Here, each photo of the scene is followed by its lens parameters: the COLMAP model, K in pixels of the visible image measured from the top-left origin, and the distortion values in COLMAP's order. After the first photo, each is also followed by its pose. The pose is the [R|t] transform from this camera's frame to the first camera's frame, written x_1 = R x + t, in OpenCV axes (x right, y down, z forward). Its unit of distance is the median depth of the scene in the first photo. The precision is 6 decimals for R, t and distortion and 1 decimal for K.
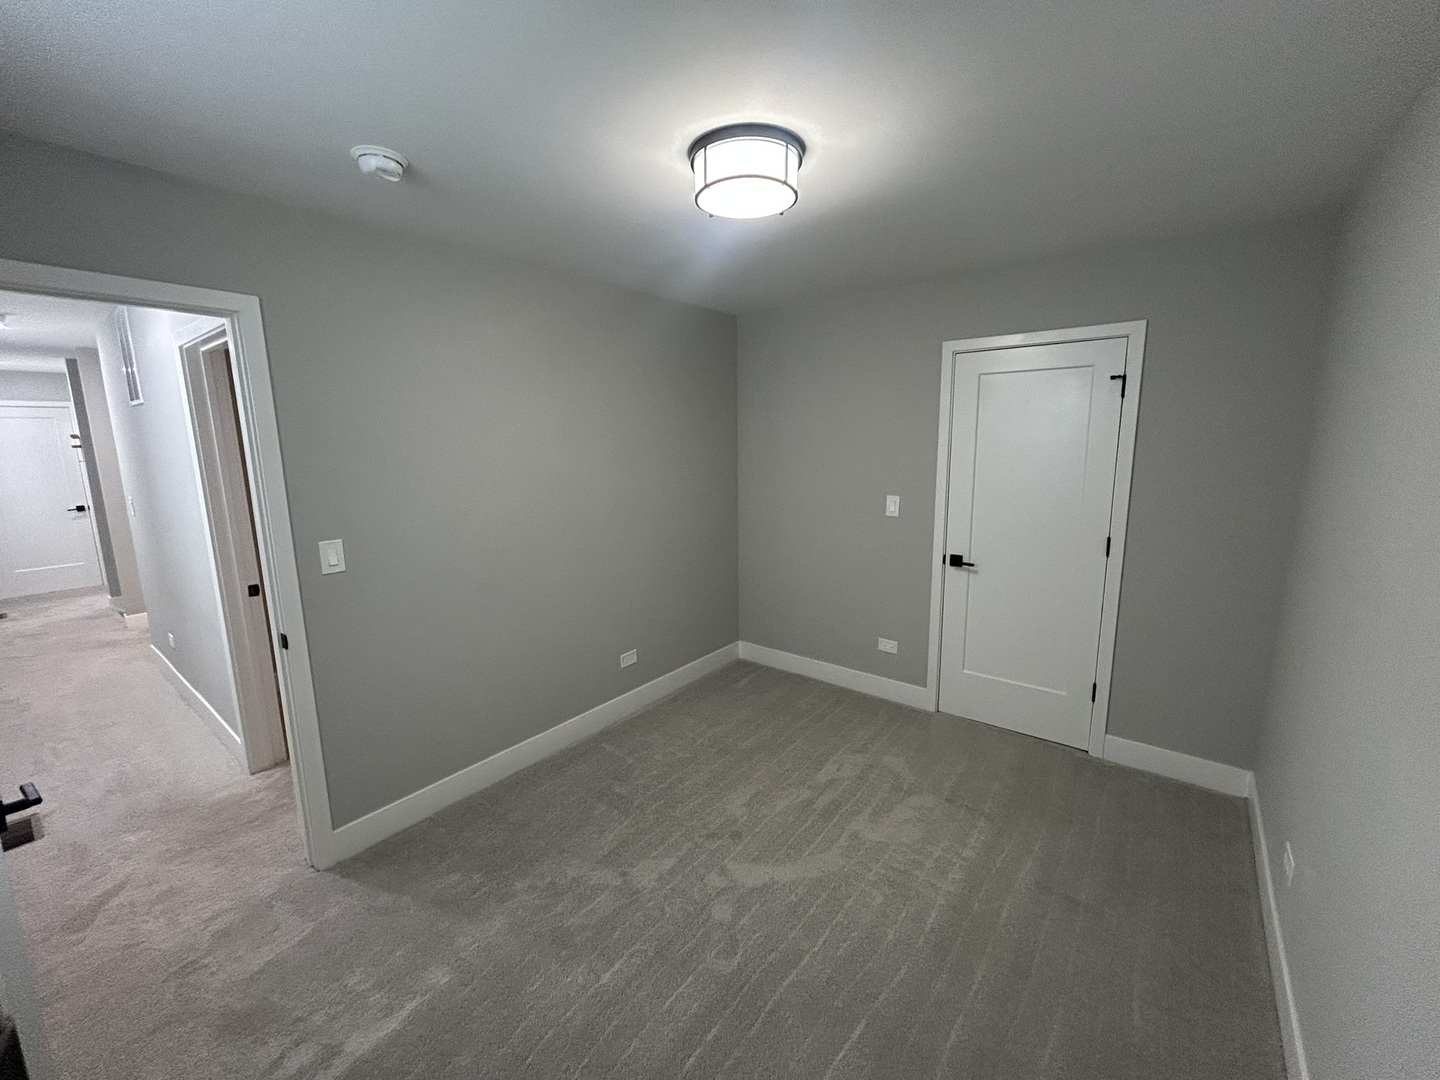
lens RADIAL K [[574.0, 0, 723.6], [0, 574.0, 537.4], [0, 0, 1]] dist [0.013147, -0.007672]
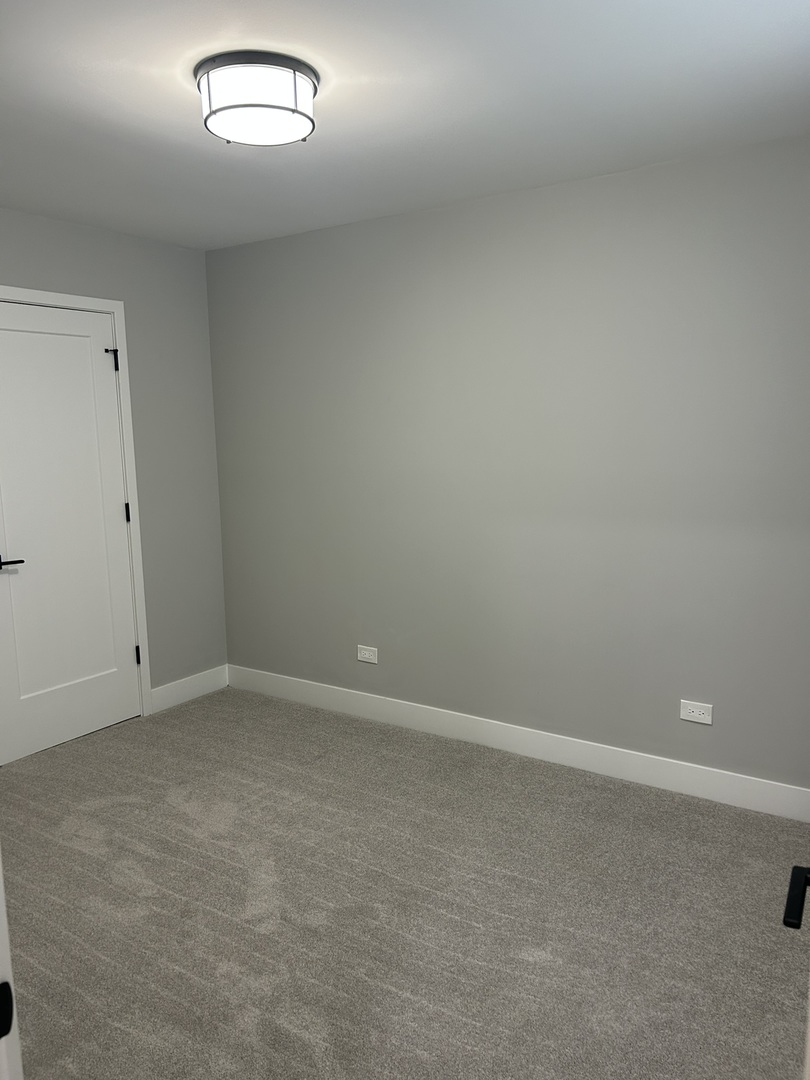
lens RADIAL K [[821.9, 0, 405.0], [0, 821.9, 540.0], [0, 0, 1]] dist [0.044706, -0.042758]
pose [[-0.046019, -0.134217, 0.989883, -0.856475], [0.190029, 0.971661, 0.140581, -0.049657], [-0.980699, 0.194576, -0.019210, 0.548378]]
